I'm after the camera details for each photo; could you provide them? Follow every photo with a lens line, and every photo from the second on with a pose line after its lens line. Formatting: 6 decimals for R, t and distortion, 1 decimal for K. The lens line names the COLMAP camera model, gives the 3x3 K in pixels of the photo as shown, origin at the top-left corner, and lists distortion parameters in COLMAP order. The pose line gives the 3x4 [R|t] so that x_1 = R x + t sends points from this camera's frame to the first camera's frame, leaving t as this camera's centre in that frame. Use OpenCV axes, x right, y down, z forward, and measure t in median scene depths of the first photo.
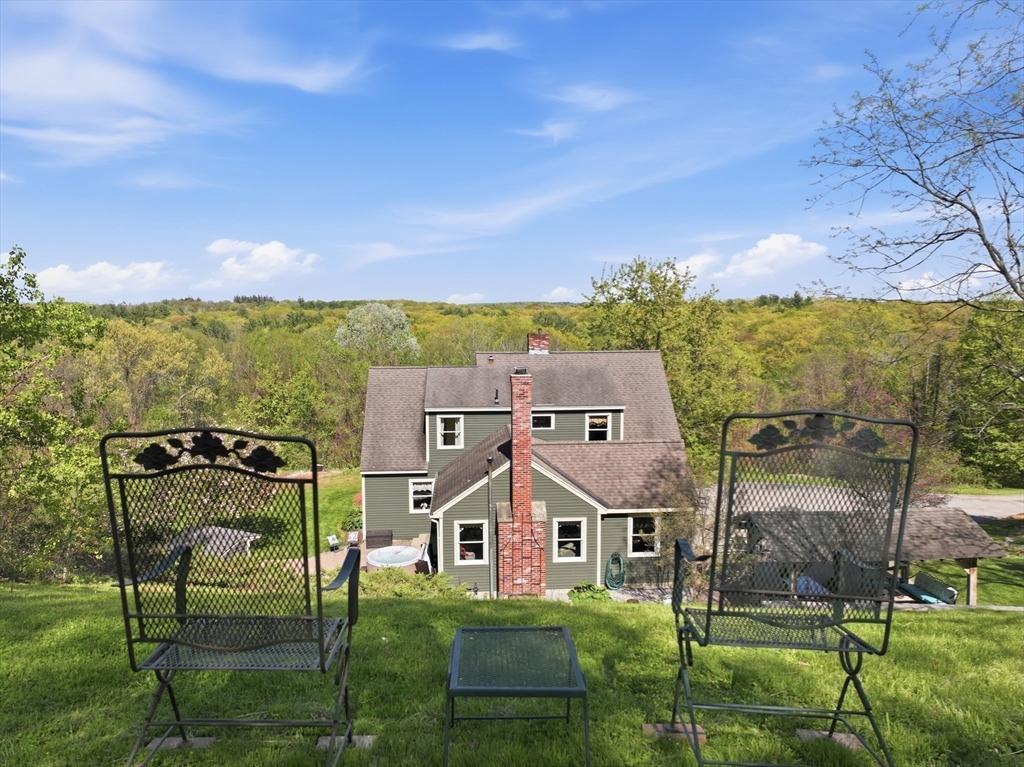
lens RADIAL K [[715.5, 0, 513.9], [0, 715.5, 382.6], [0, 0, 1]] dist [0.008544, 0.001243]
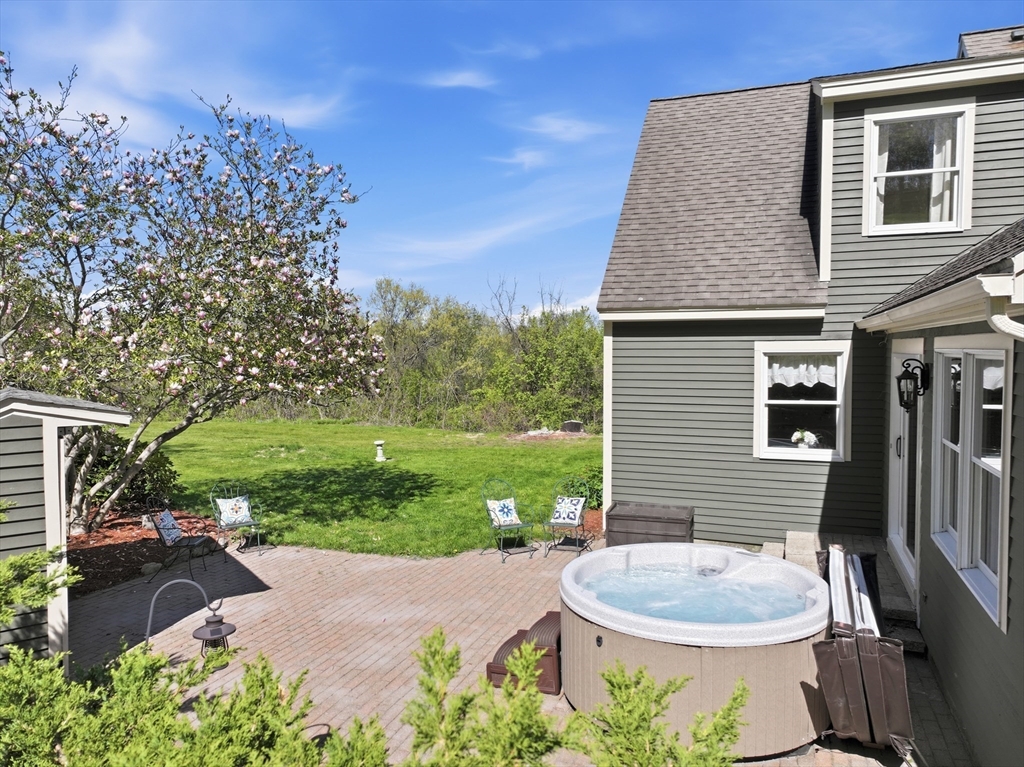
lens RADIAL K [[715.5, 0, 511.5], [0, 715.5, 380.6], [0, 0, 1]] dist [0.008544, 0.001243]
pose [[0.903364, 0.018003, -0.428497, -0.109608], [-0.045637, 0.997481, -0.054305, 0.172141], [0.426440, 0.068613, 0.901910, 0.684270]]
